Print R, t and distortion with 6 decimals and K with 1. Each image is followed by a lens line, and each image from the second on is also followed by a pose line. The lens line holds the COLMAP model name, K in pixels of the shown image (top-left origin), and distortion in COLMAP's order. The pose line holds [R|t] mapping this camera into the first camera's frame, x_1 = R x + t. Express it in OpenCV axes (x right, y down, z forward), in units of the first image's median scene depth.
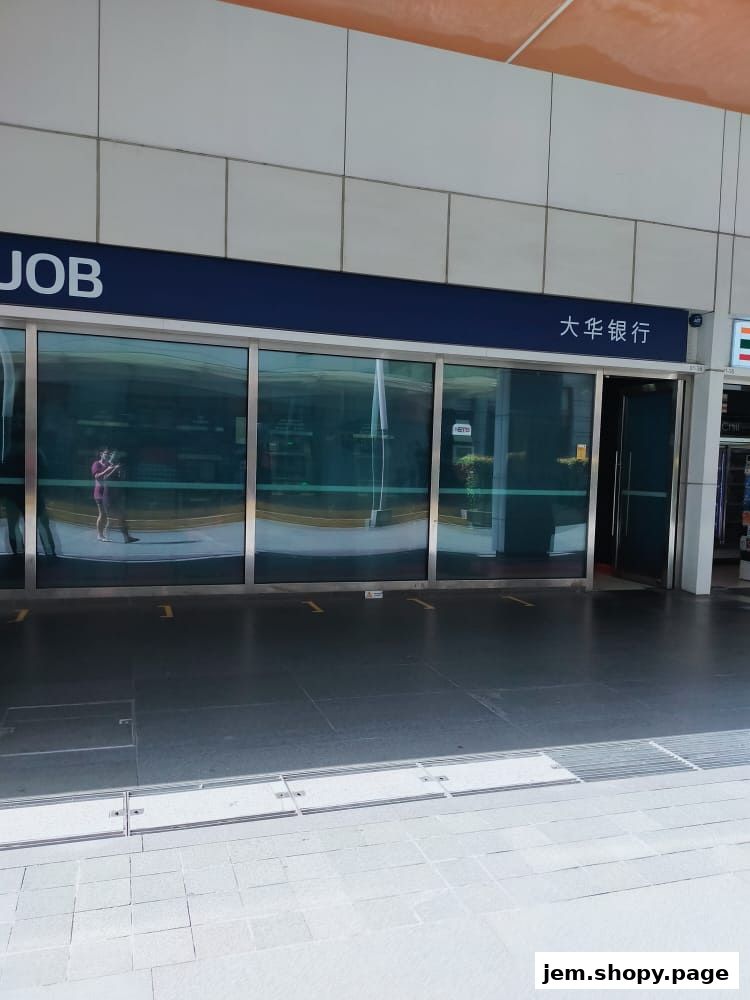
lens RADIAL K [[768.8, 0, 373.2], [0, 768.8, 498.4], [0, 0, 1]] dist [0.024719, -0.052977]
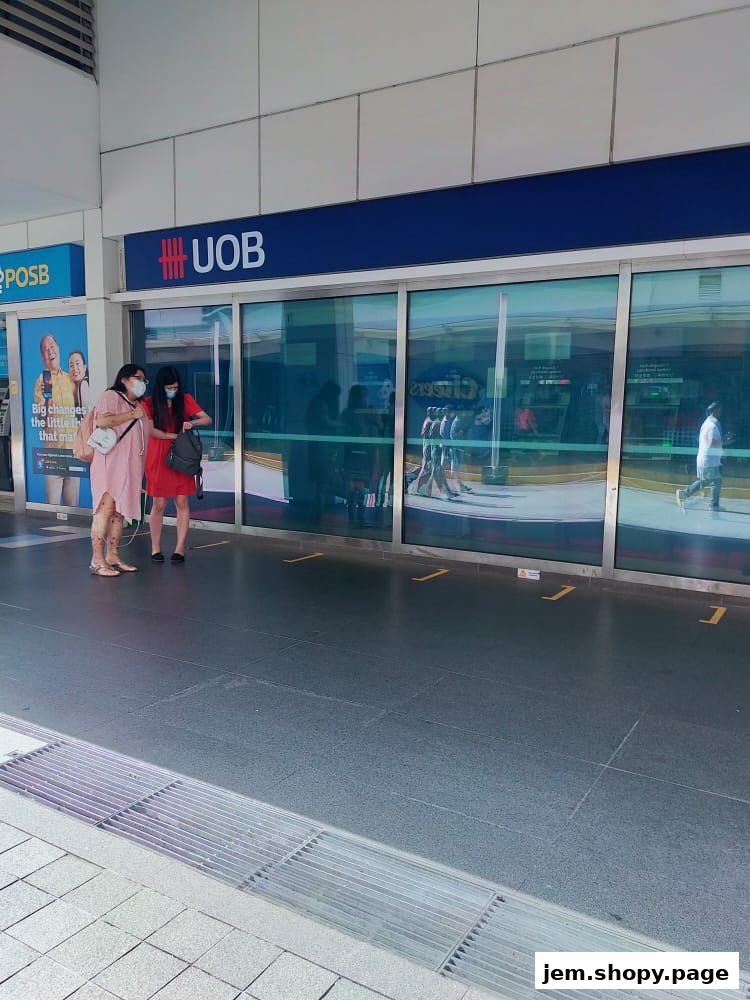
lens RADIAL K [[768.8, 0, 376.8], [0, 768.8, 498.4], [0, 0, 1]] dist [0.024719, -0.052977]
pose [[0.655384, 0.058654, -0.753015, 0.587190], [-0.030697, 0.998225, 0.051038, 0.008882], [0.754672, -0.010334, 0.656021, 0.396135]]
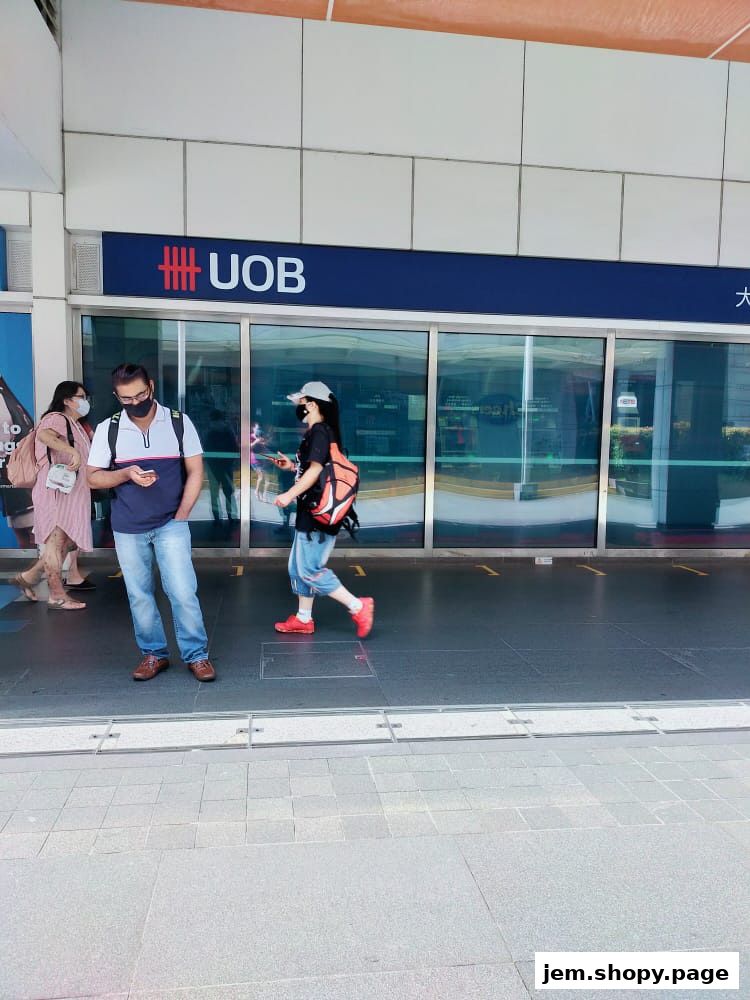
lens RADIAL K [[768.8, 0, 343.3], [0, 768.8, 489.4], [0, 0, 1]] dist [0.024719, -0.052977]
pose [[0.982491, 0.002844, -0.186289, -0.084483], [0.001212, 0.999765, 0.021655, 0.004406], [0.186307, -0.021502, 0.982256, -0.101766]]
